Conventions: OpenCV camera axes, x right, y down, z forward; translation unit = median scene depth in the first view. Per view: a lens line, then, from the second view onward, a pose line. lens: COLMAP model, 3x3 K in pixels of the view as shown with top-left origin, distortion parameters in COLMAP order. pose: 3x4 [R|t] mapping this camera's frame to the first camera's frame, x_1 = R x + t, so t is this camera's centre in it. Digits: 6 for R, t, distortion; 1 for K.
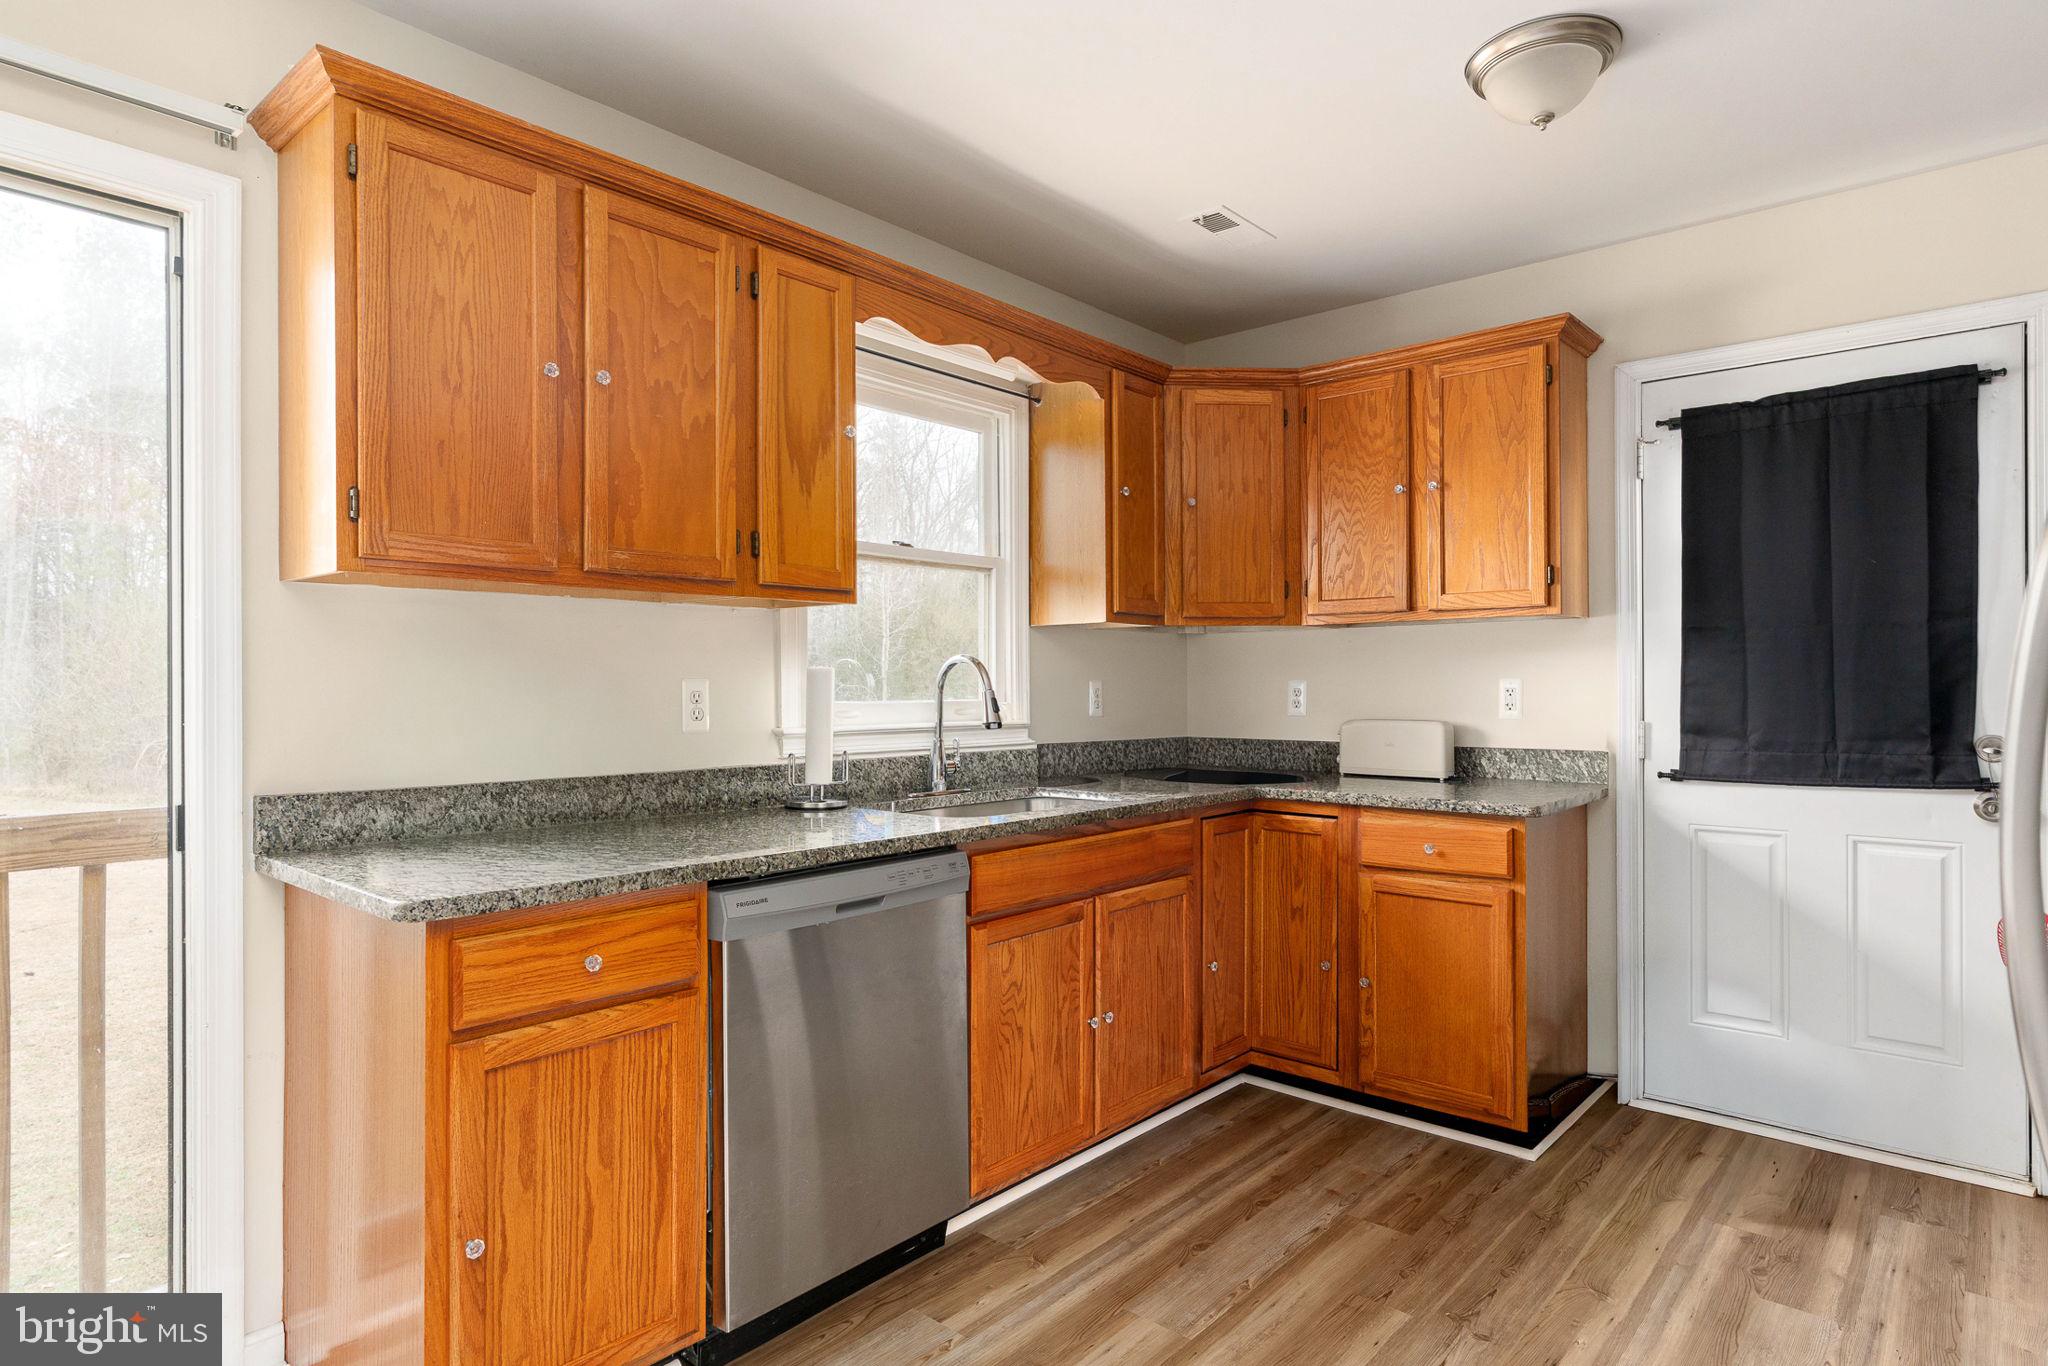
lens RADIAL K [[1119.1, 0, 1030.3], [0, 1119.1, 688.9], [0, 0, 1]] dist [0.000931, -0.000733]
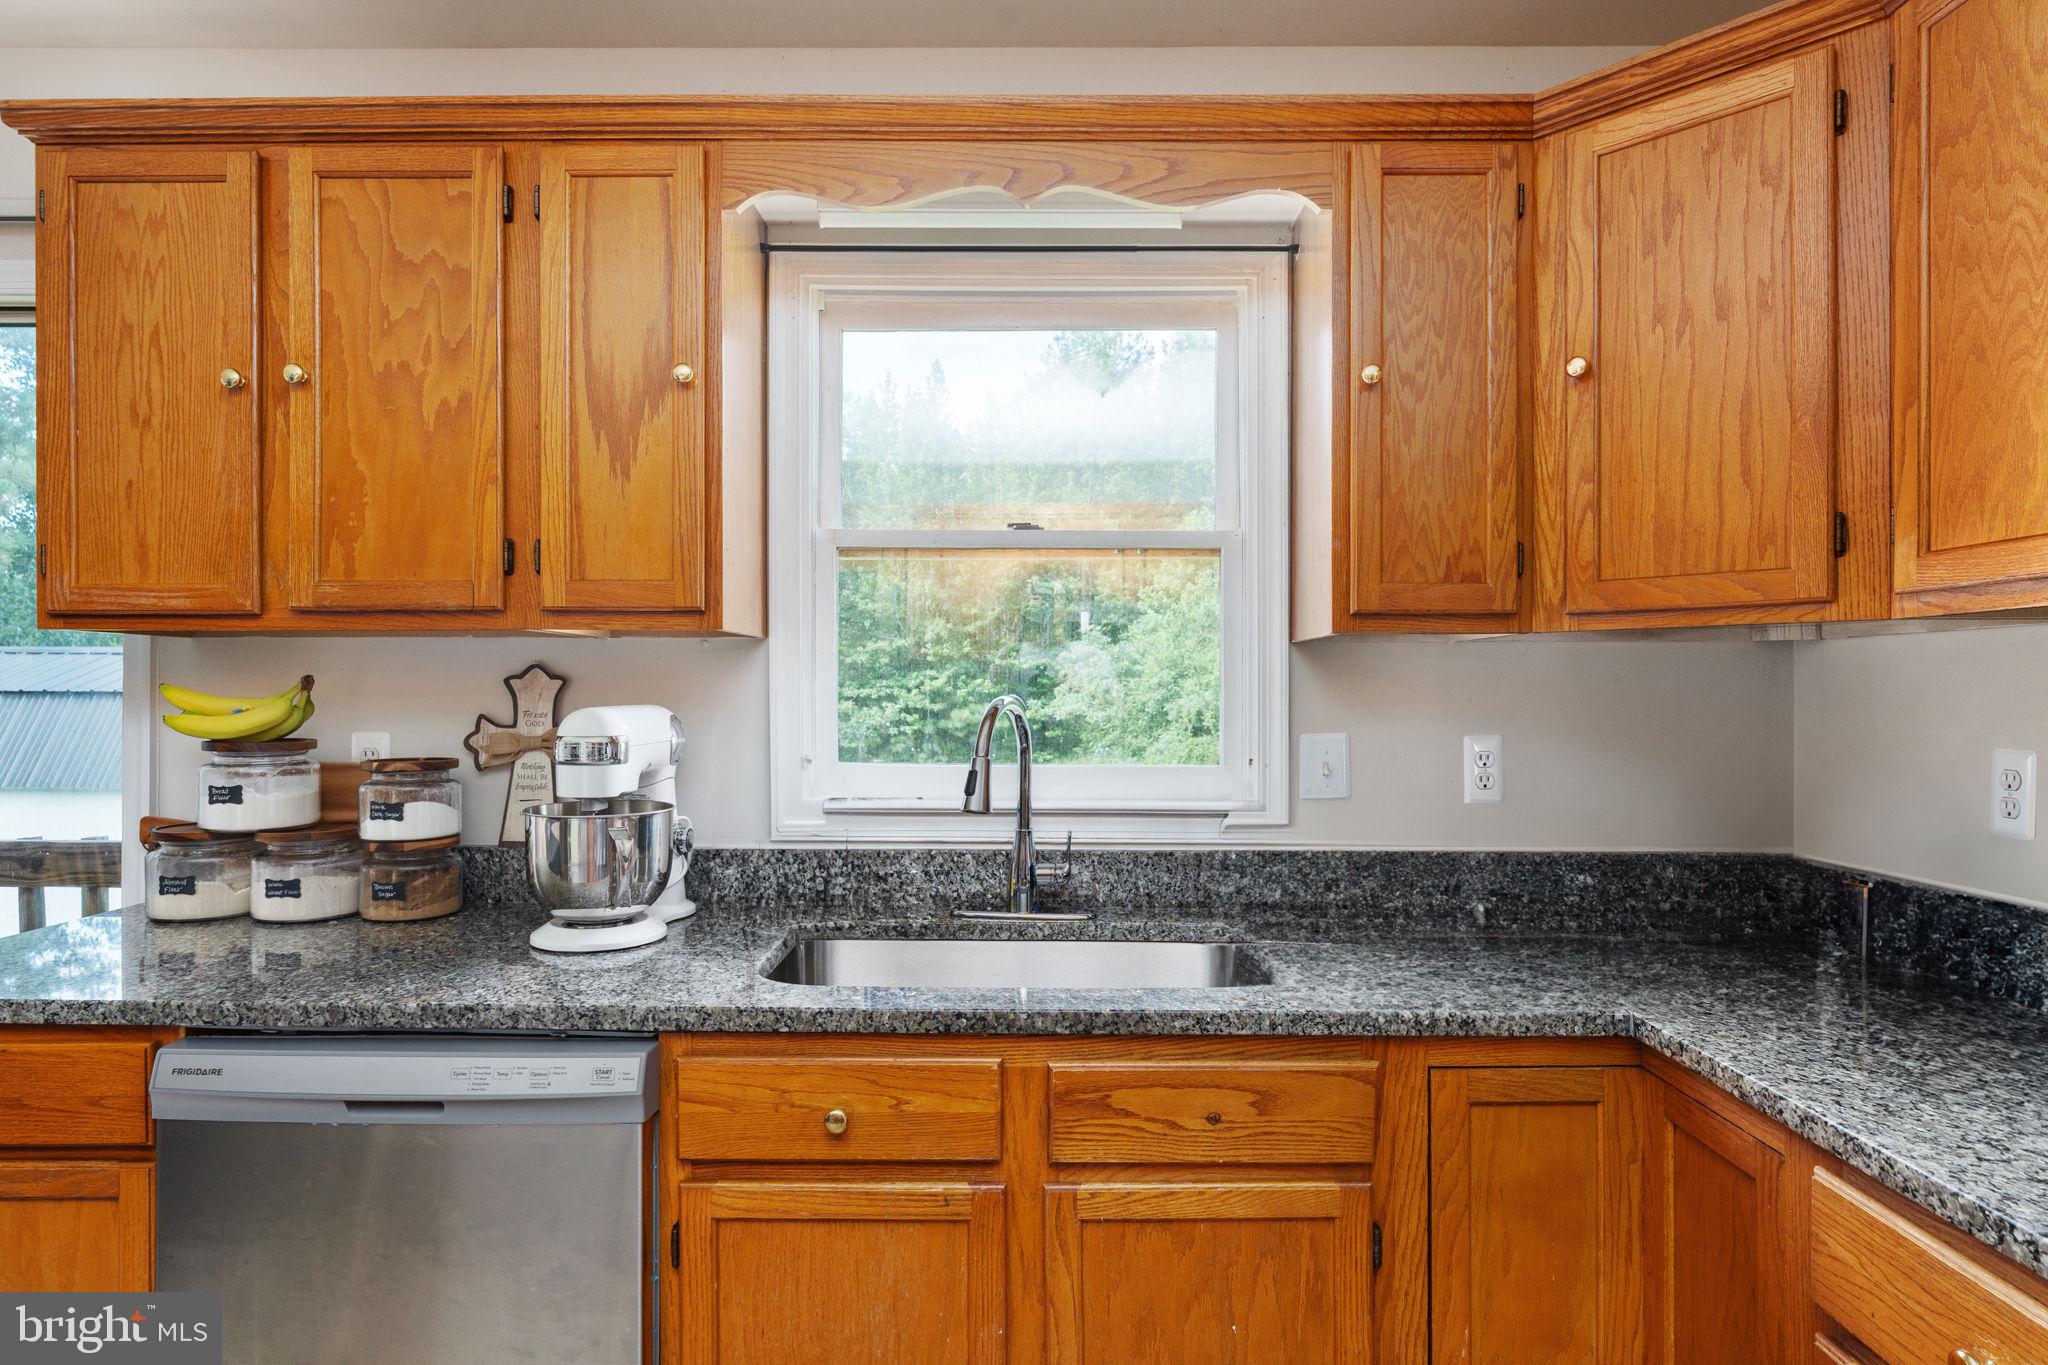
lens RADIAL K [[1119.1, 0, 1030.3], [0, 1119.1, 688.4], [0, 0, 1]] dist [0.000931, -0.000733]
pose [[0.651197, 0.004670, -0.758895, 0.552706], [-0.006439, 0.999979, 0.000628, -0.048433], [0.758882, 0.004477, 0.651213, 0.814788]]
